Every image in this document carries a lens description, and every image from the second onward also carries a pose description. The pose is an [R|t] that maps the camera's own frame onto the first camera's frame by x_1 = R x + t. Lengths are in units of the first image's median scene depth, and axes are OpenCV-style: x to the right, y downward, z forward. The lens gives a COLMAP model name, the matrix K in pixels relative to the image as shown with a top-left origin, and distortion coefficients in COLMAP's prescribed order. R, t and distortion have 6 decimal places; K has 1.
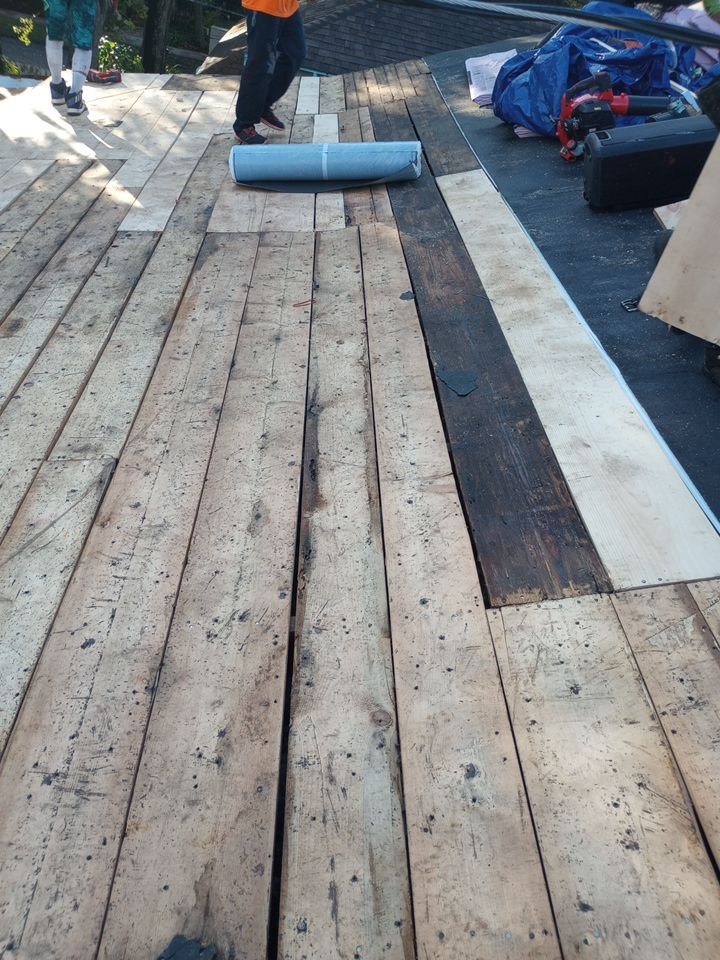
lens RADIAL K [[796.9, 0, 360.0], [0, 796.9, 480.0], [0, 0, 1]] dist [0.056415, -0.059867]
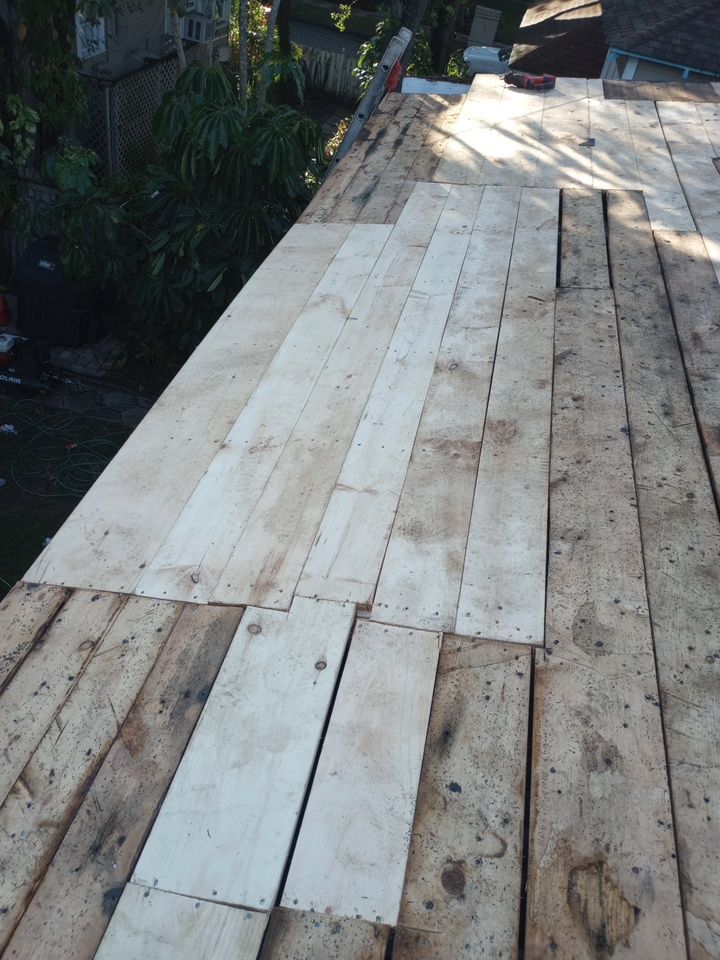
lens RADIAL K [[796.9, 0, 360.0], [0, 796.9, 480.0], [0, 0, 1]] dist [0.056415, -0.059867]
pose [[0.971825, 0.120722, -0.202440, -0.344588], [-0.116001, 0.992630, 0.035071, -0.074579], [0.205182, -0.010600, 0.978666, 0.068254]]
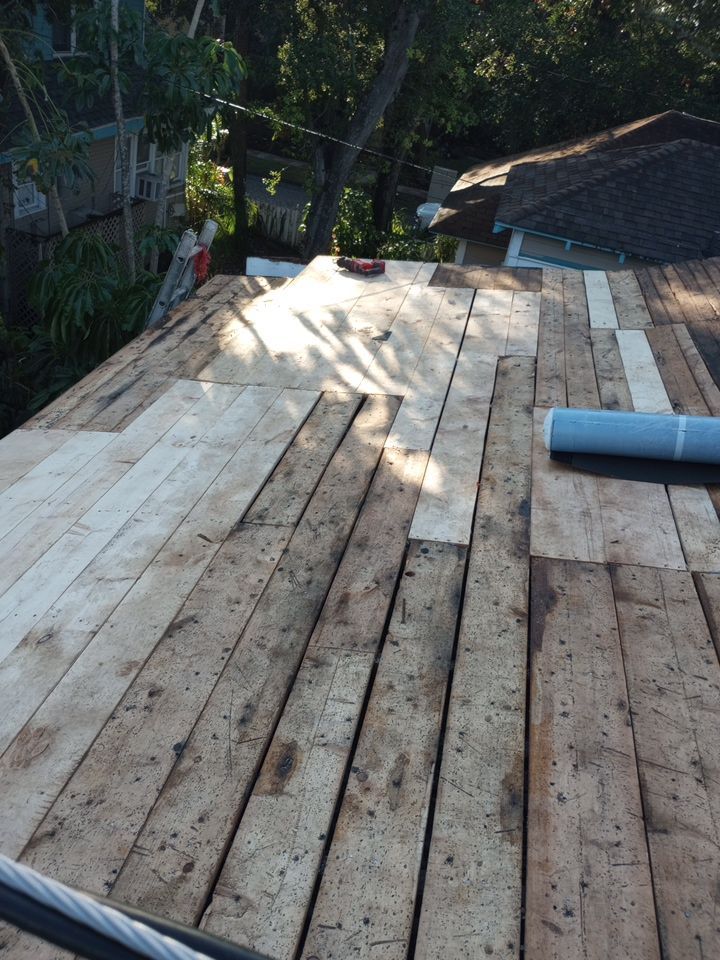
lens RADIAL K [[794.0, 0, 360.0], [0, 794.0, 480.0], [0, 0, 1]] dist [0.056235, -0.056692]
pose [[0.973209, 0.096282, -0.208792, -0.141675], [-0.122125, 0.985874, -0.114620, -0.197033], [0.194806, 0.137048, 0.971220, 0.188517]]
